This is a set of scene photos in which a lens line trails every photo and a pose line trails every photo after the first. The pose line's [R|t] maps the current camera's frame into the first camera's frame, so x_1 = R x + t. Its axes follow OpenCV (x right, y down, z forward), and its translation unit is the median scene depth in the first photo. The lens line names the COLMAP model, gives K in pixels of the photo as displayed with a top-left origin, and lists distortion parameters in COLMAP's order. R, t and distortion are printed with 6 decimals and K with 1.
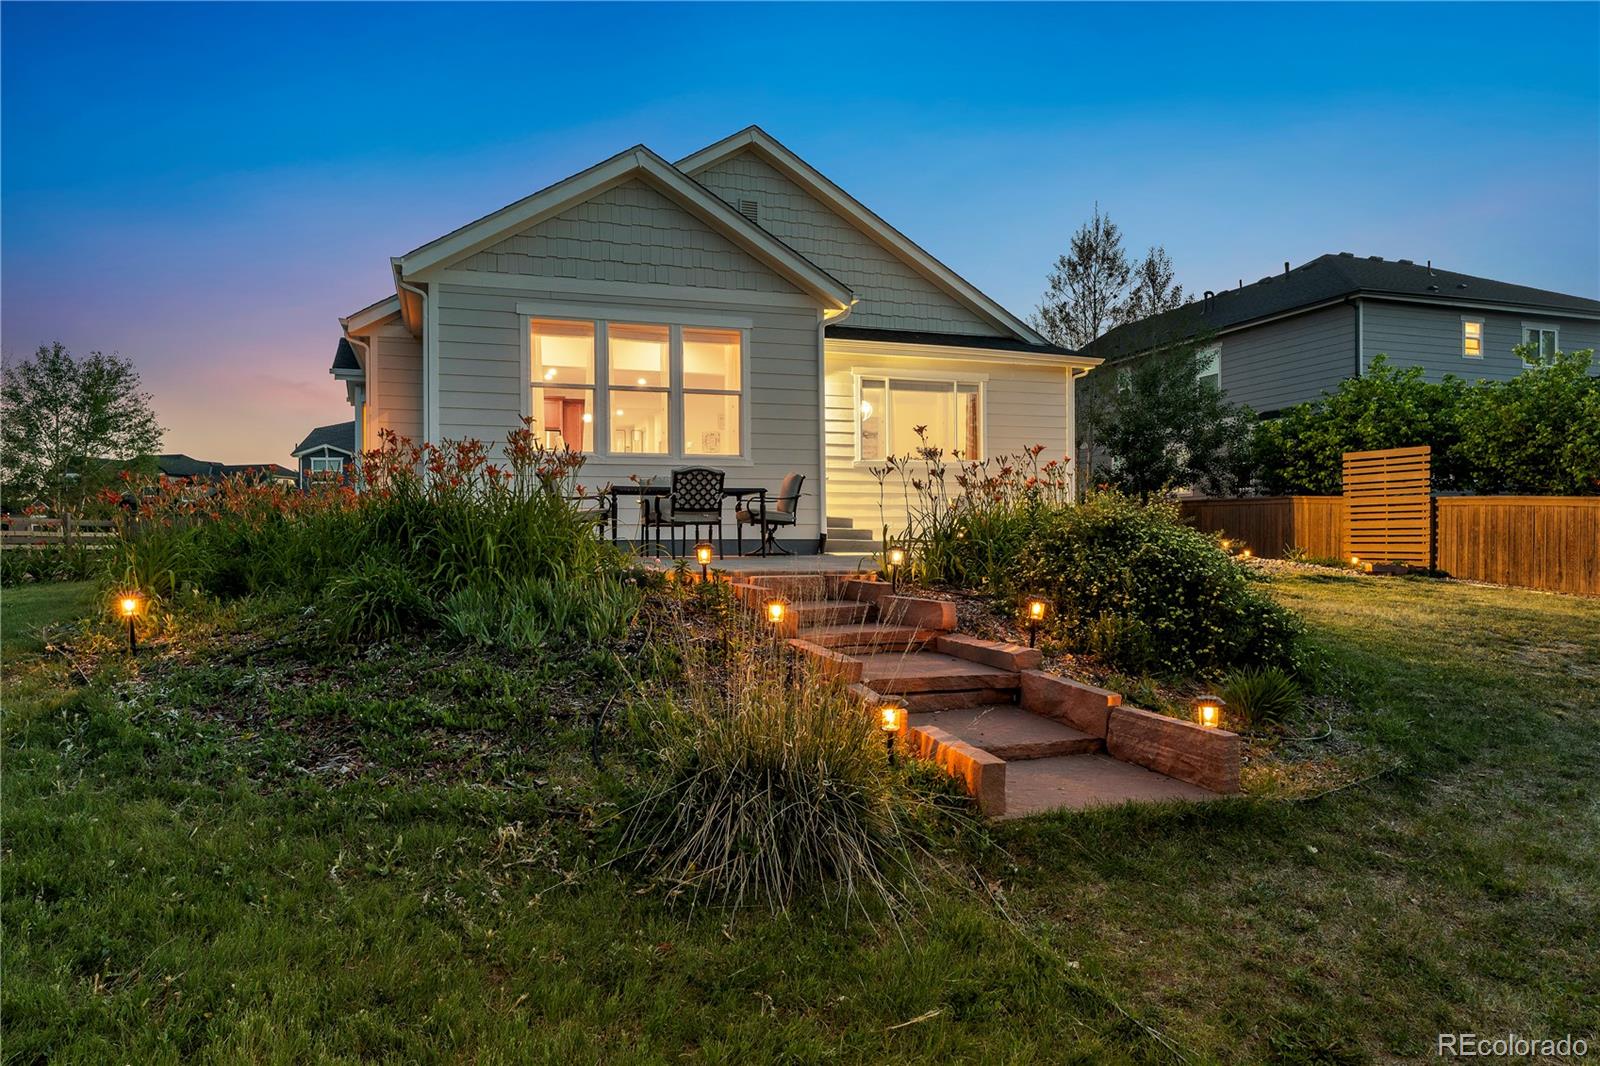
lens RADIAL K [[1042.7, 0, 800.0], [0, 1042.7, 533.0], [0, 0, 1]] dist [0.004561, 0.003053]
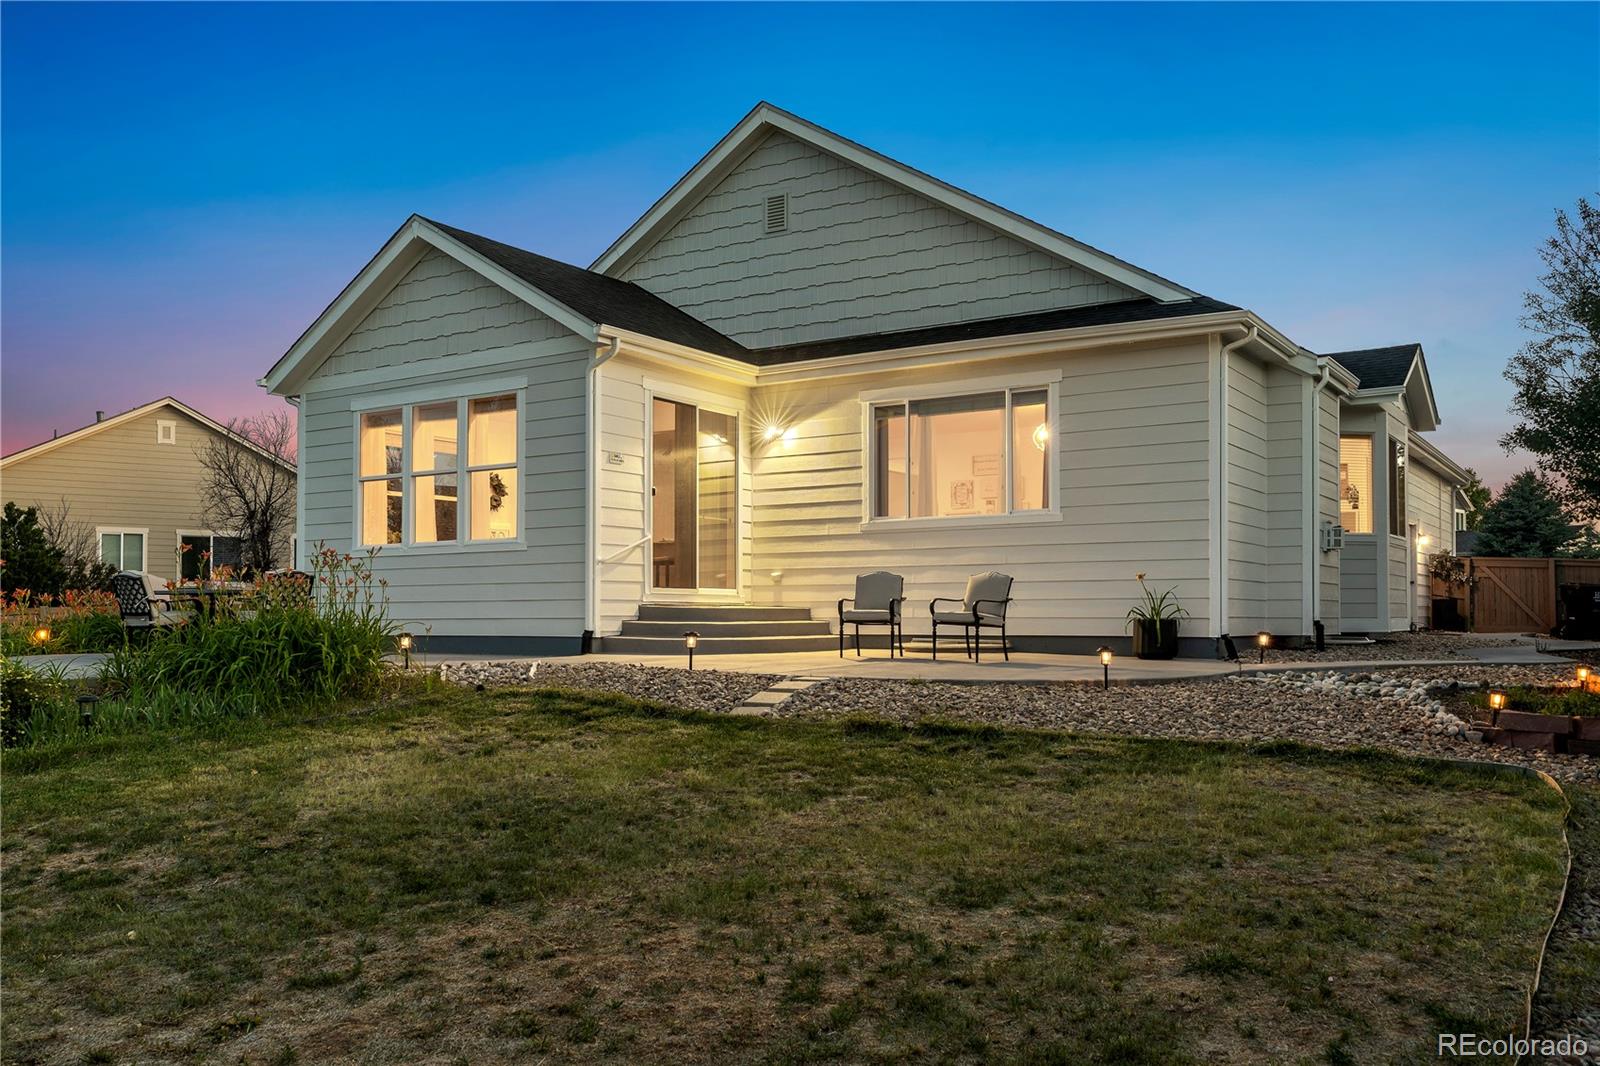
lens RADIAL K [[1275.8, 0, 799.2], [0, 1275.8, 609.5], [0, 0, 1]] dist [-0.034875, 0.000888]
pose [[0.600771, 0.007971, -0.799382, 0.715823], [0.006545, 0.999868, 0.014889, -0.022845], [0.799395, -0.014177, 0.600639, 0.434072]]
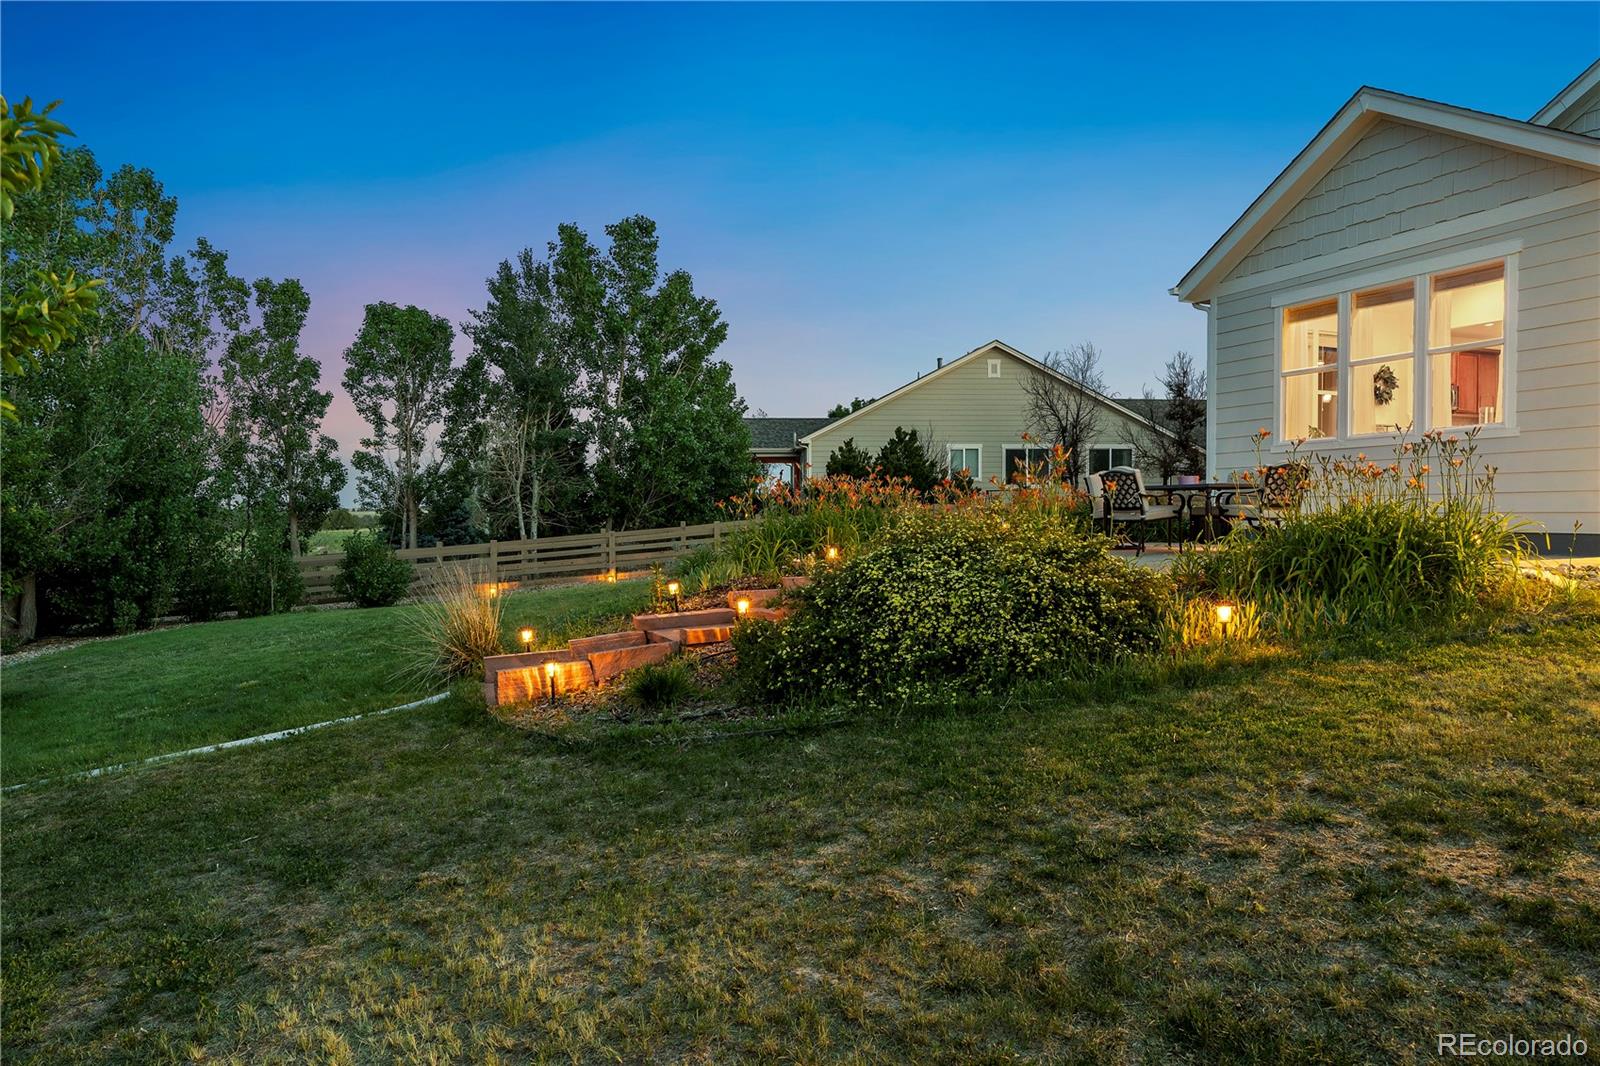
lens RADIAL K [[1042.7, 0, 800.0], [0, 1042.7, 533.0], [0, 0, 1]] dist [0.004561, 0.003053]
pose [[0.019183, 0.032015, -0.999303, 0.535236], [0.016919, 0.999334, 0.032341, -0.020850], [0.999673, -0.017527, 0.018628, 0.362699]]
